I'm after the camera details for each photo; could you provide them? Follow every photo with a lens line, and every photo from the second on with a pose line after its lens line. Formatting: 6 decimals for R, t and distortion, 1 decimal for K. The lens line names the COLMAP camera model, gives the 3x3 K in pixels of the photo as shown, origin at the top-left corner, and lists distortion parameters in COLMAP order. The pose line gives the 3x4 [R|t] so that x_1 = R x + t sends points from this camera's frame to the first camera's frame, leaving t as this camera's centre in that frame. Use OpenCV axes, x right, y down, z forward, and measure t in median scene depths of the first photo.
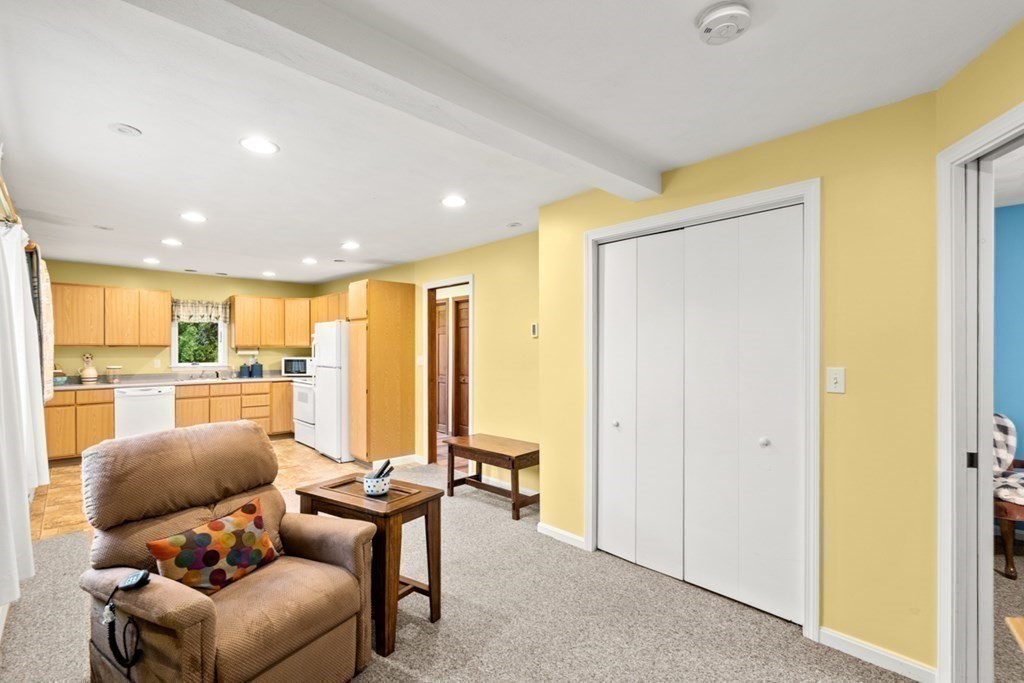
lens RADIAL K [[469.7, 0, 507.2], [0, 469.7, 351.2], [0, 0, 1]] dist [-0.003413, 0.002005]
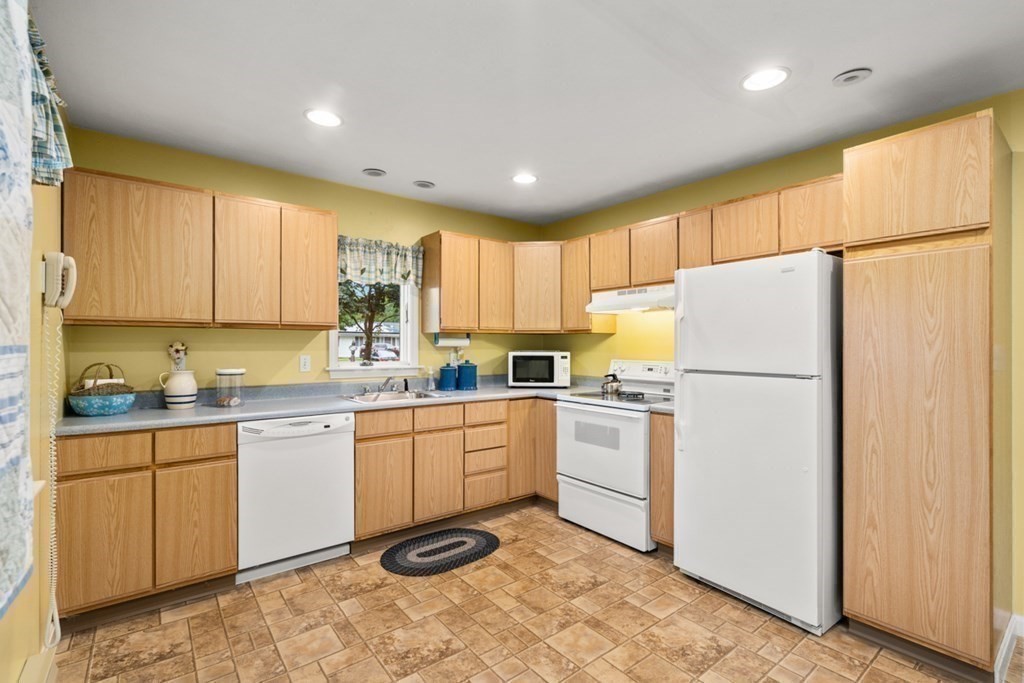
lens RADIAL K [[469.7, 0, 514.2], [0, 469.7, 346.3], [0, 0, 1]] dist [-0.003413, 0.002005]
pose [[0.996443, -0.001108, -0.084267, -0.461856], [0.000633, 0.999984, -0.005666, 0.010767], [0.084272, 0.005593, 0.996427, 0.499277]]
